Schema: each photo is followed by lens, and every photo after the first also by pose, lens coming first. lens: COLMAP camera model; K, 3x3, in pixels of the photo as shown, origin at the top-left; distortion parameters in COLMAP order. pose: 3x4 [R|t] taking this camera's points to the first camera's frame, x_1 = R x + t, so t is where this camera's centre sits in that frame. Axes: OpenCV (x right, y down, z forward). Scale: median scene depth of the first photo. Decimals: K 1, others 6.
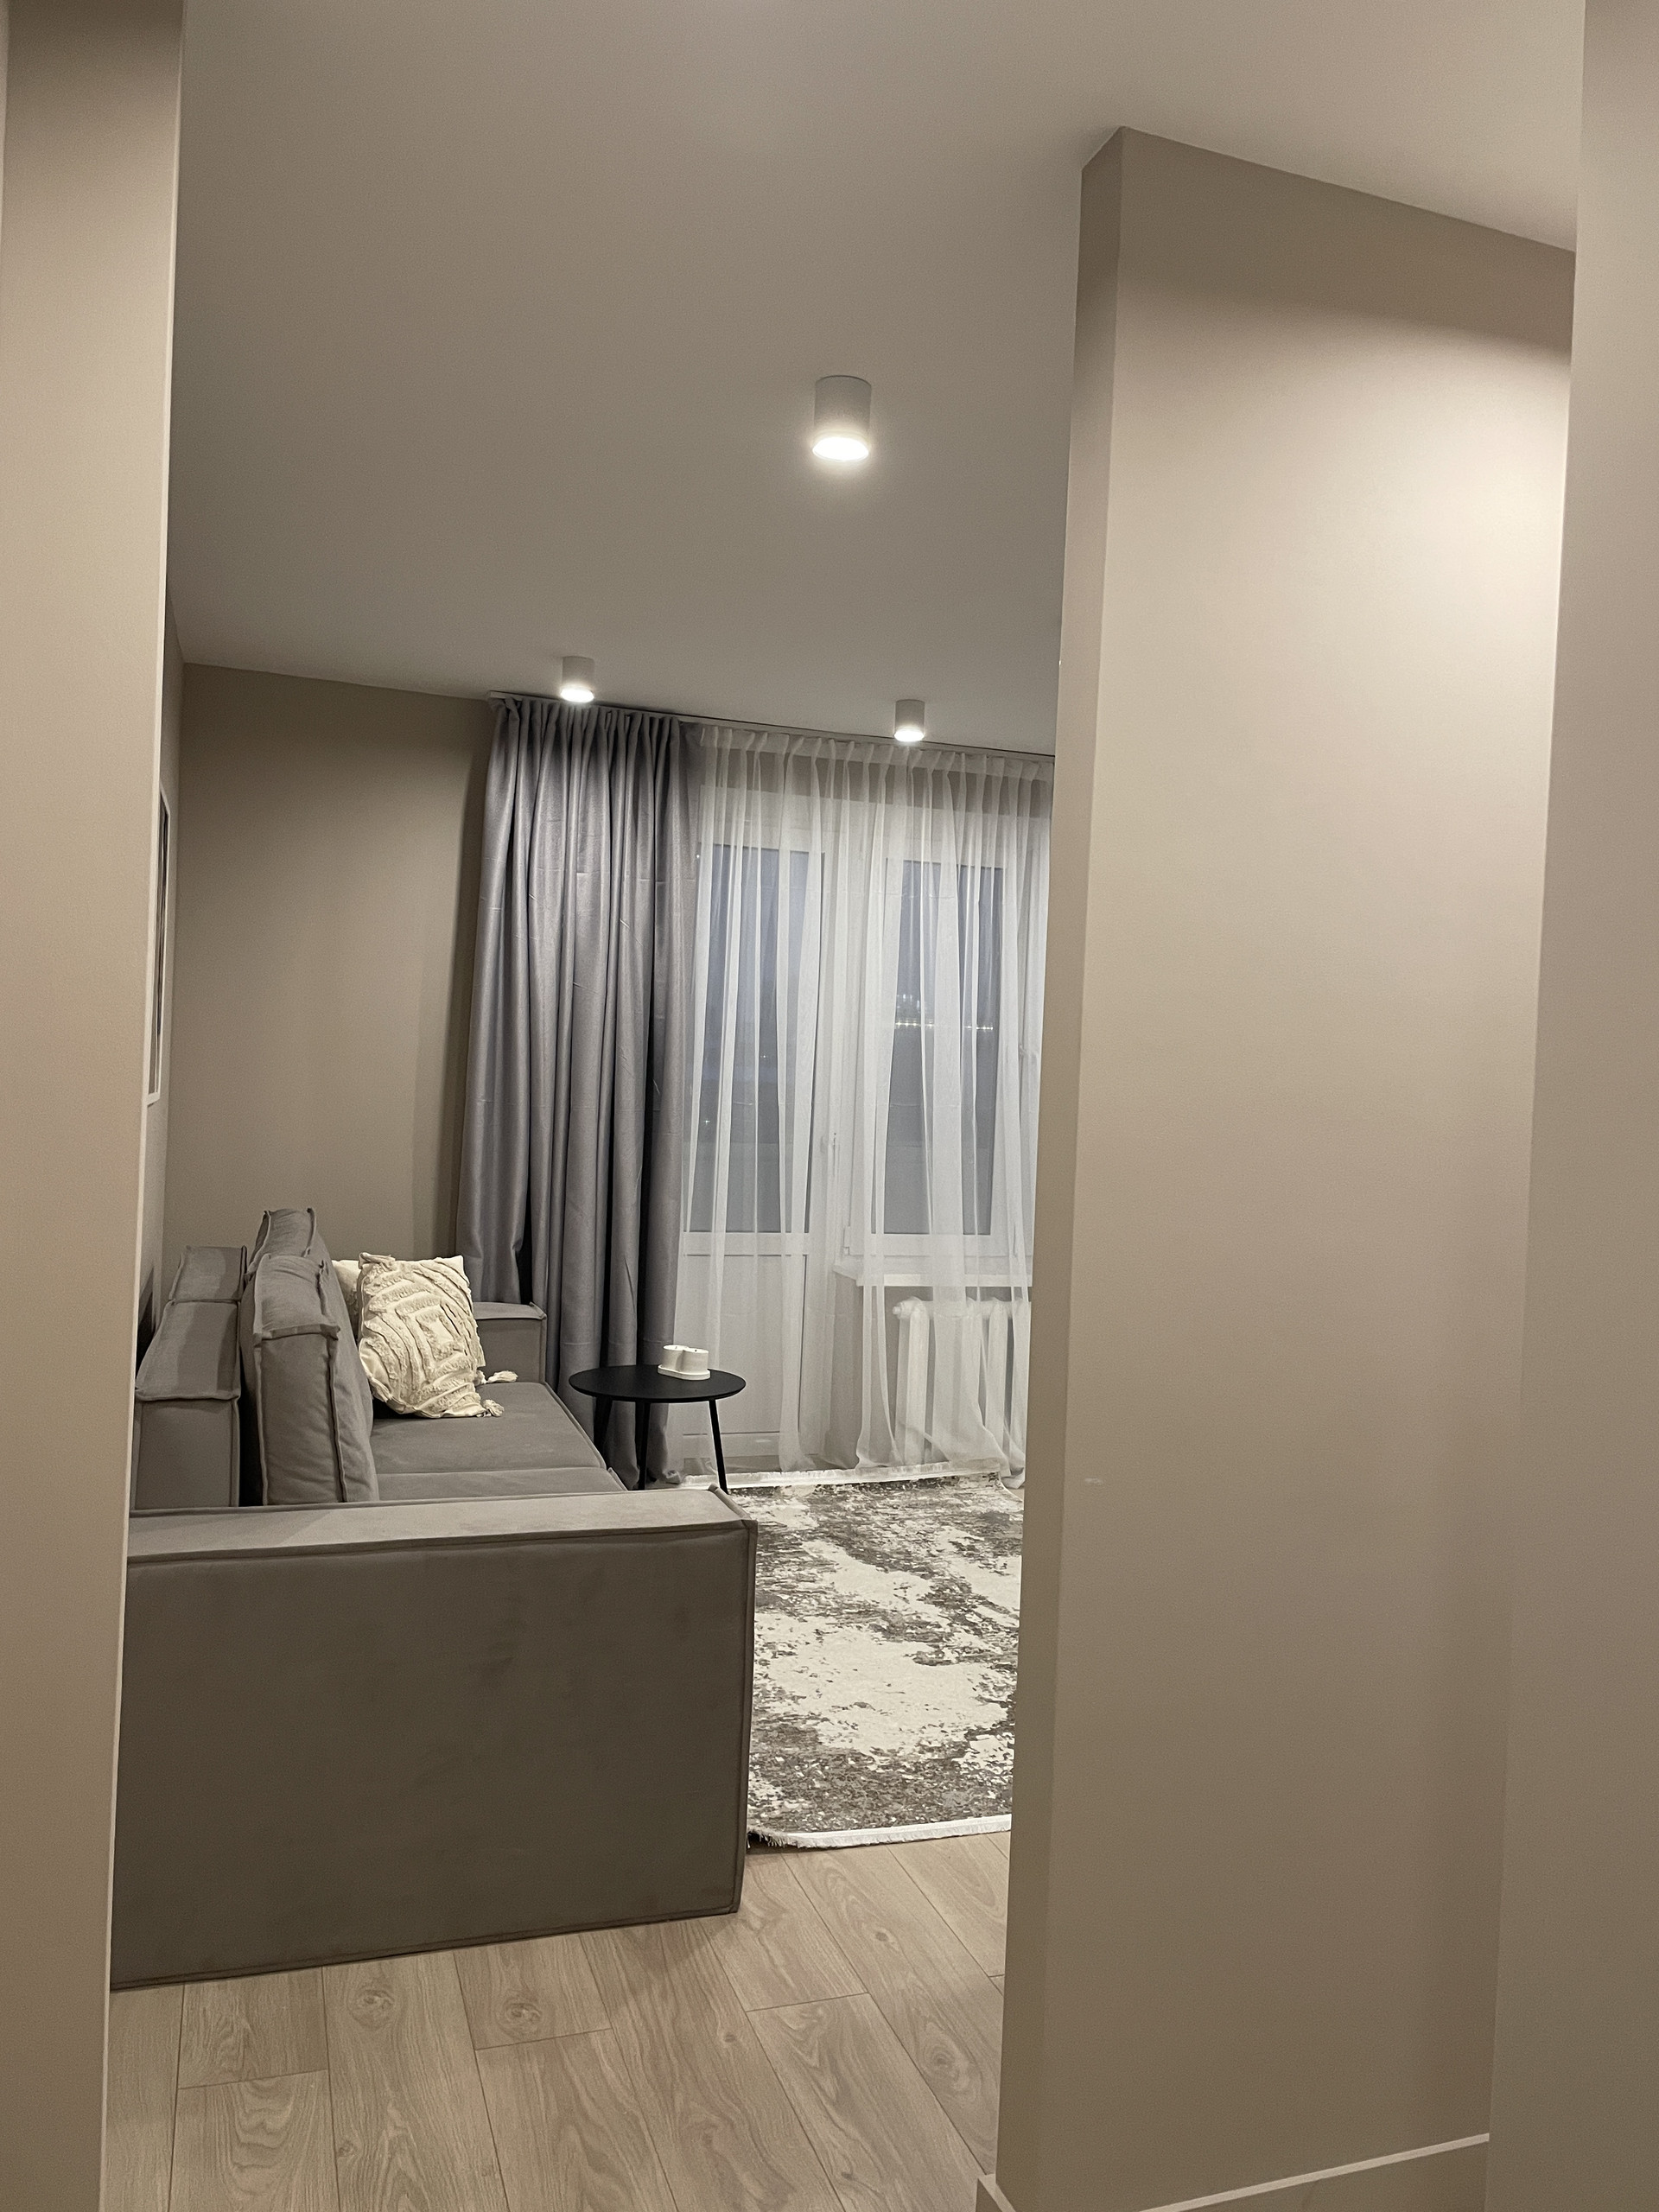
lens RADIAL K [[1739.9, 0, 829.5], [0, 1739.9, 1106.0], [0, 0, 1]] dist [0.103444, -0.059452]
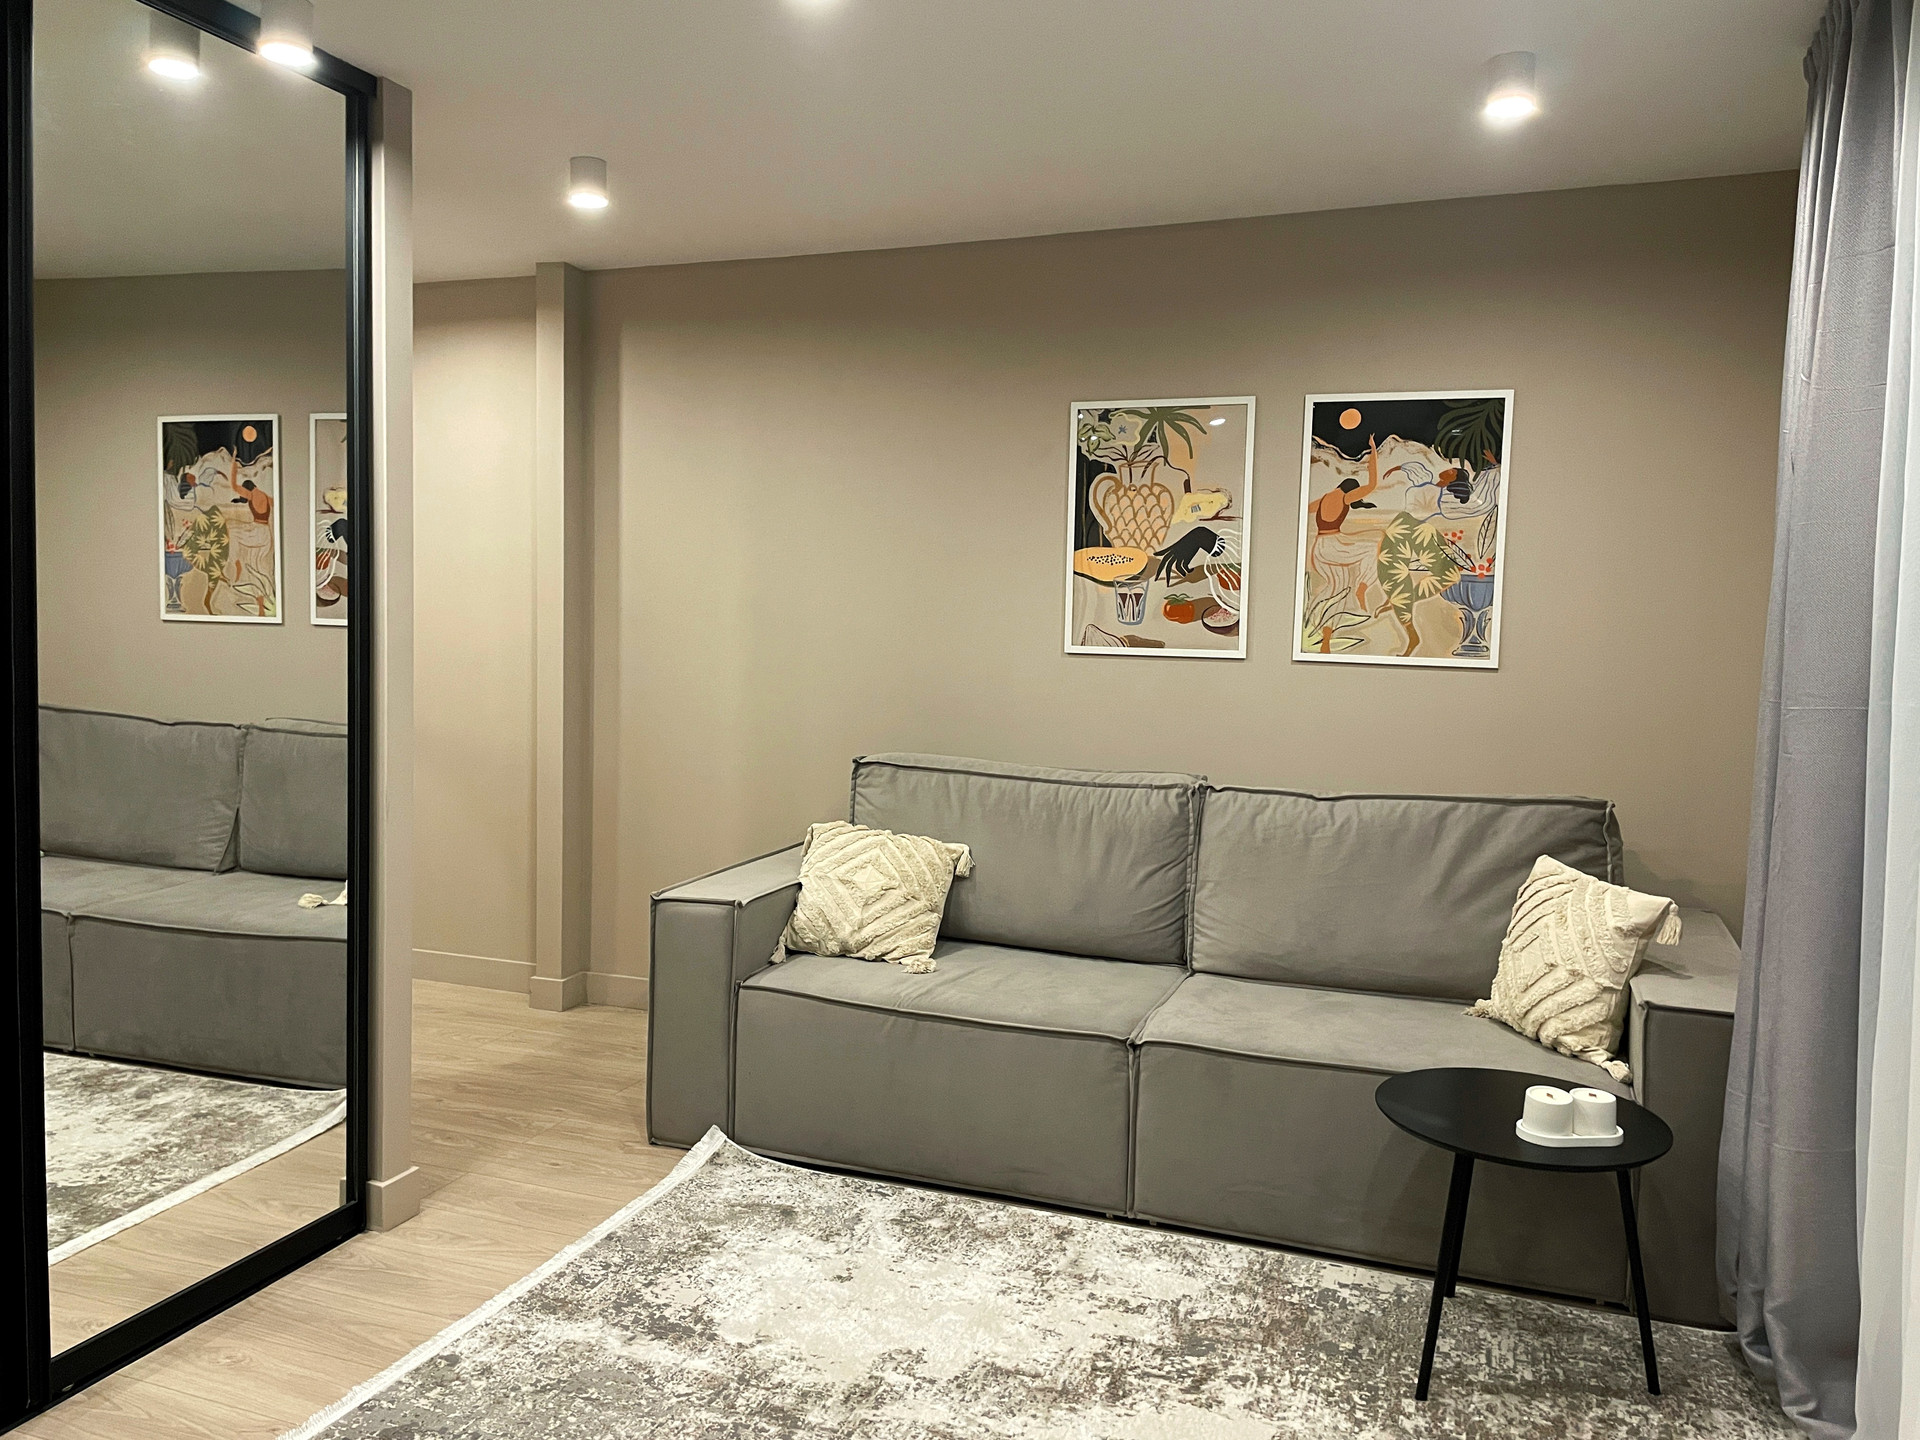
lens RADIAL K [[1510.3, 0, 950.7], [0, 1510.3, 688.6], [0, 0, 1]] dist [0.103444, -0.059452]
pose [[-0.648217, -0.007254, -0.761421, 0.449040], [-0.063114, 0.997026, 0.044233, -0.008447], [0.758836, 0.076729, -0.646747, 1.150235]]
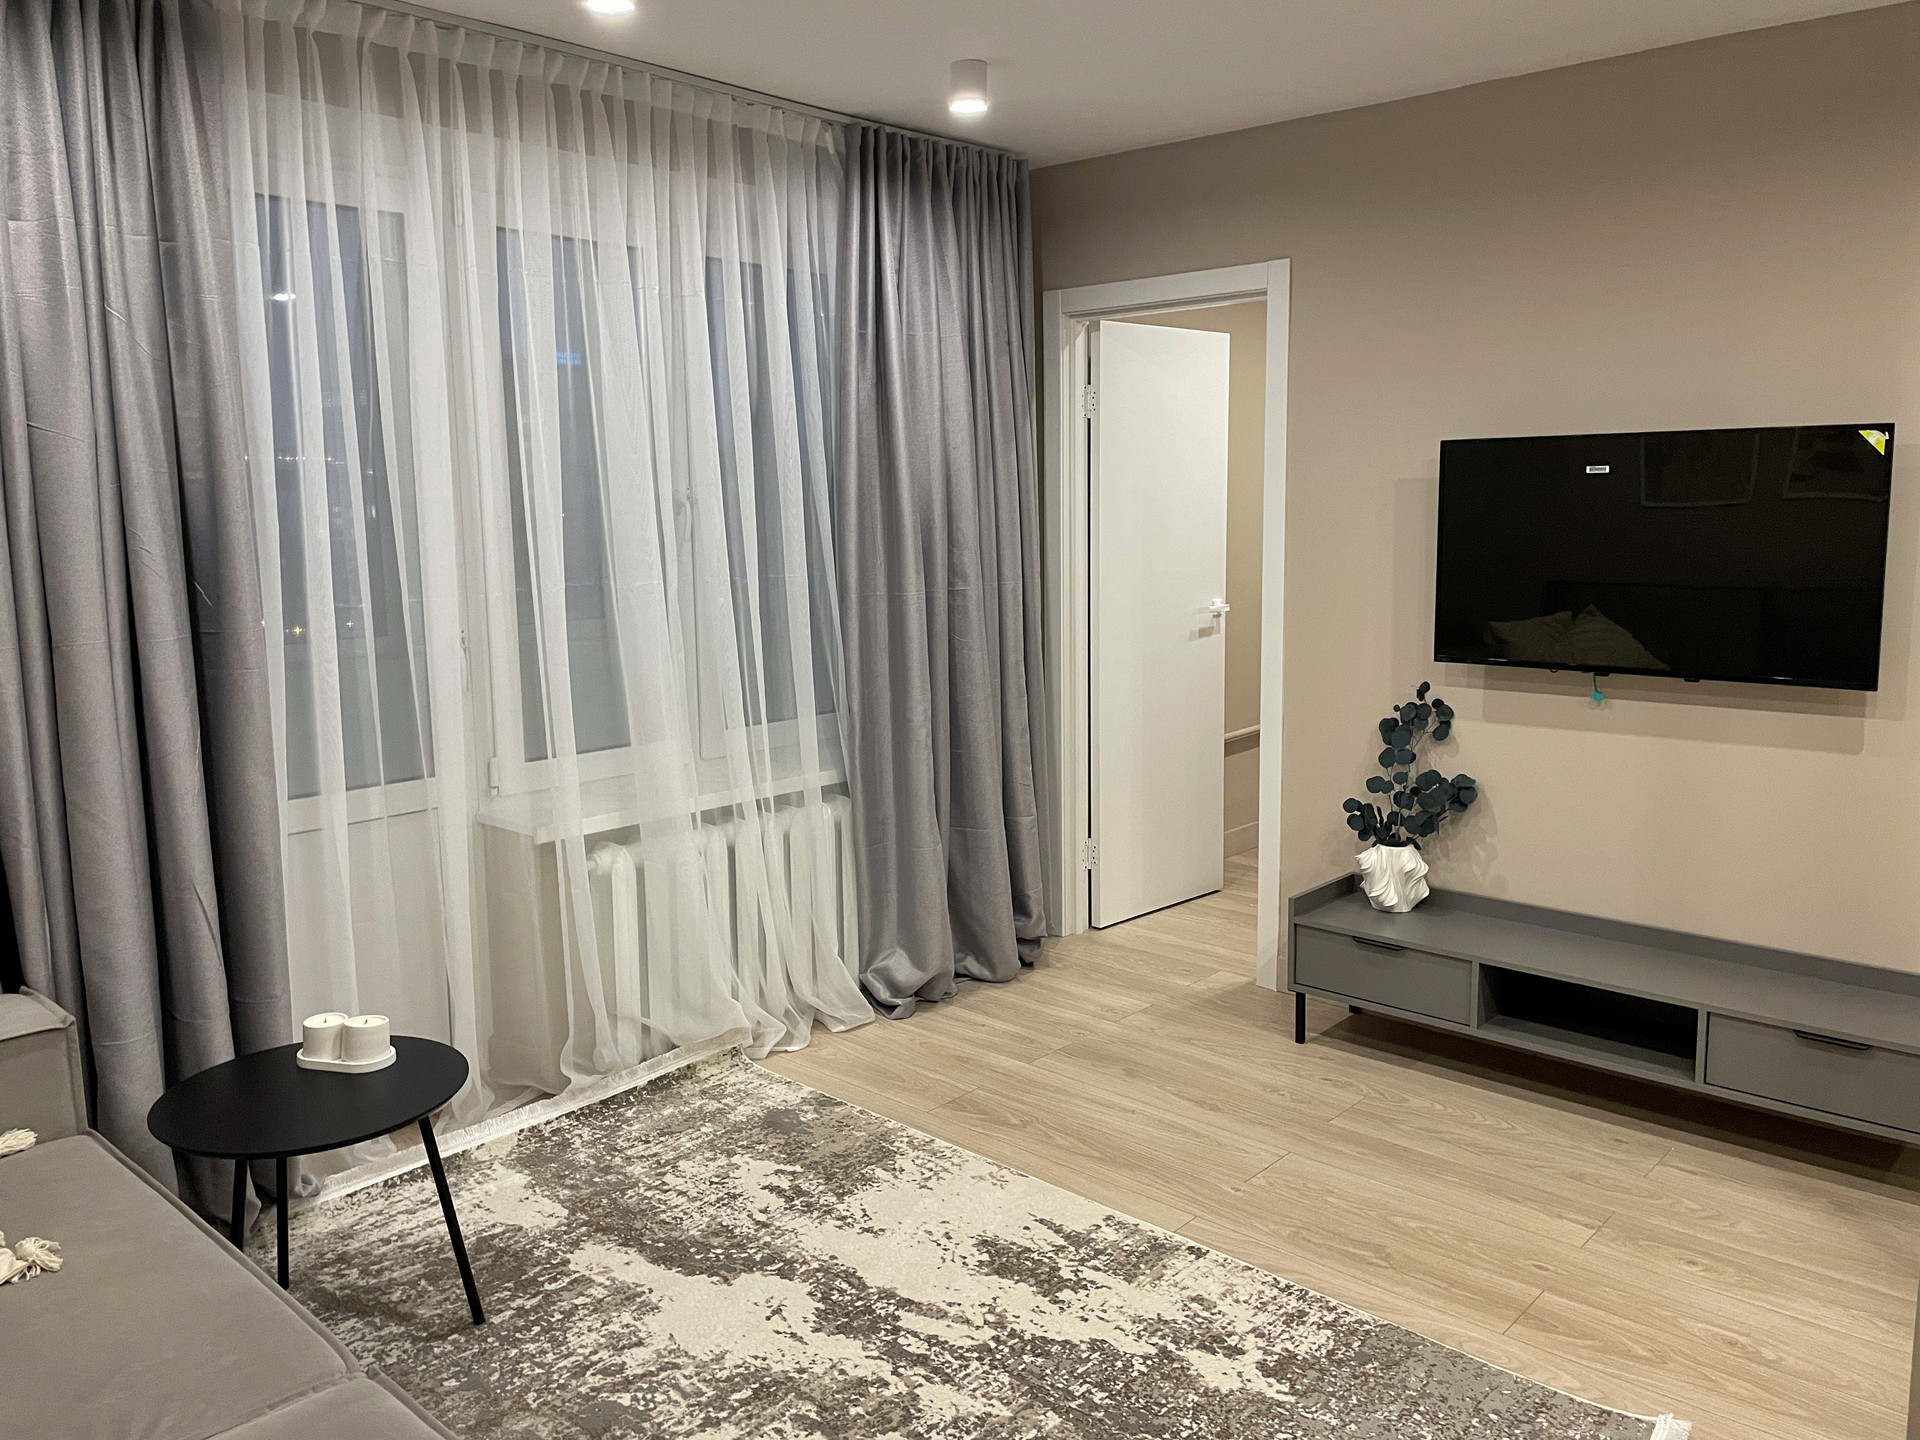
lens RADIAL K [[1510.3, 0, 950.7], [0, 1510.3, 688.6], [0, 0, 1]] dist [0.103444, -0.059452]
pose [[0.875155, -0.117388, 0.469386, -0.135576], [0.061612, 0.989262, 0.132529, -0.035147], [-0.479903, -0.087063, 0.872991, 0.424027]]
